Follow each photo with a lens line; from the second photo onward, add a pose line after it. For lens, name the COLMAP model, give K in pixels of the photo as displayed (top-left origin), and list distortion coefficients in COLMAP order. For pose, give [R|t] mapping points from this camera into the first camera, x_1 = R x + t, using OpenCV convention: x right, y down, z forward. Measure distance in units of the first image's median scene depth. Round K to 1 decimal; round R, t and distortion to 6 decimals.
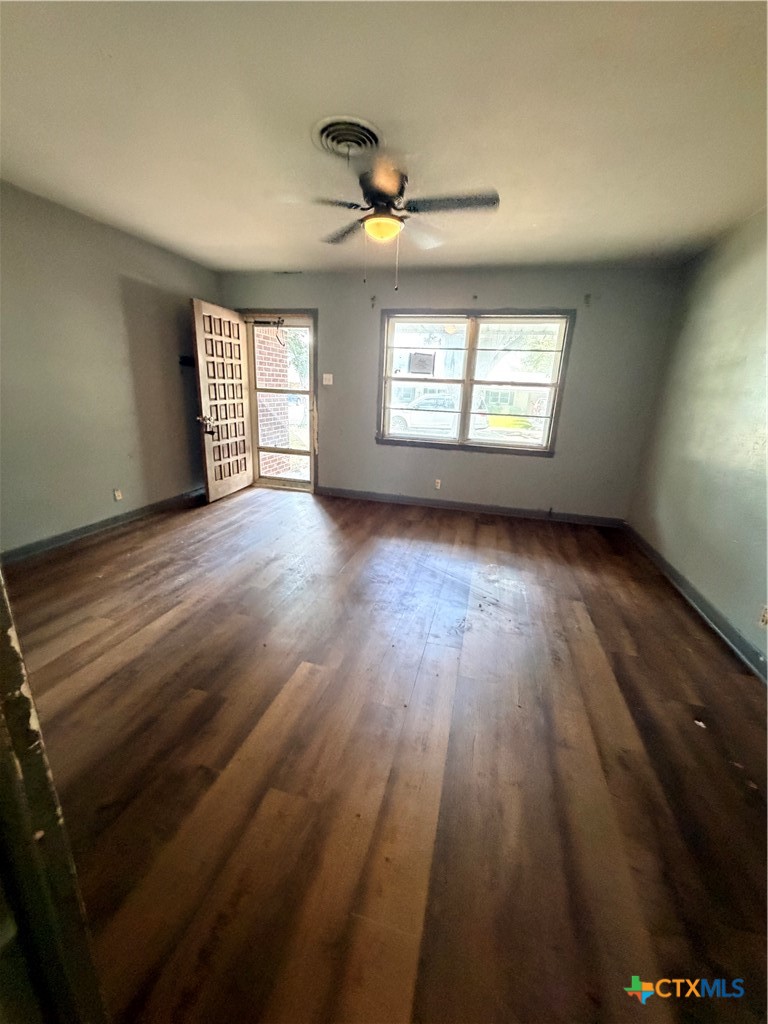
lens RADIAL K [[413.8, 0, 383.0], [0, 413.8, 512.2], [0, 0, 1]] dist [0.003453, 0.000201]
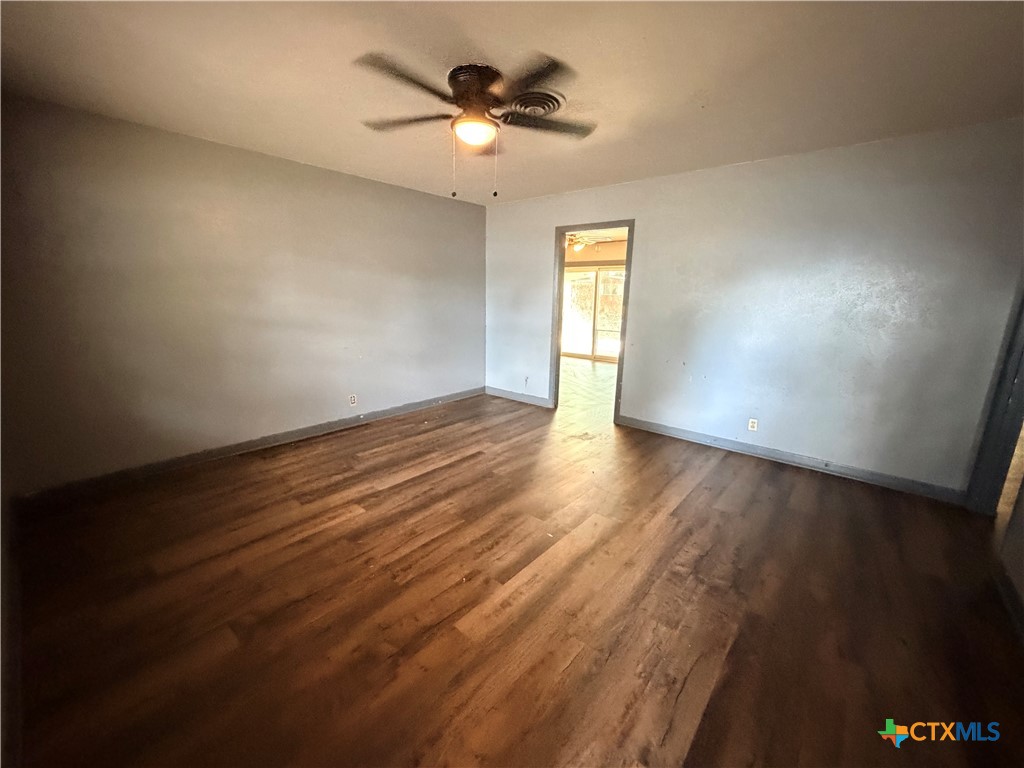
lens RADIAL K [[413.8, 0, 510.3], [0, 413.8, 385.8], [0, 0, 1]] dist [0.003453, 0.000201]
pose [[-0.901443, -0.150914, 0.405741, -0.446440], [0.071100, 0.872924, 0.482647, -0.553543], [-0.427019, 0.463927, -0.776161, 1.661875]]
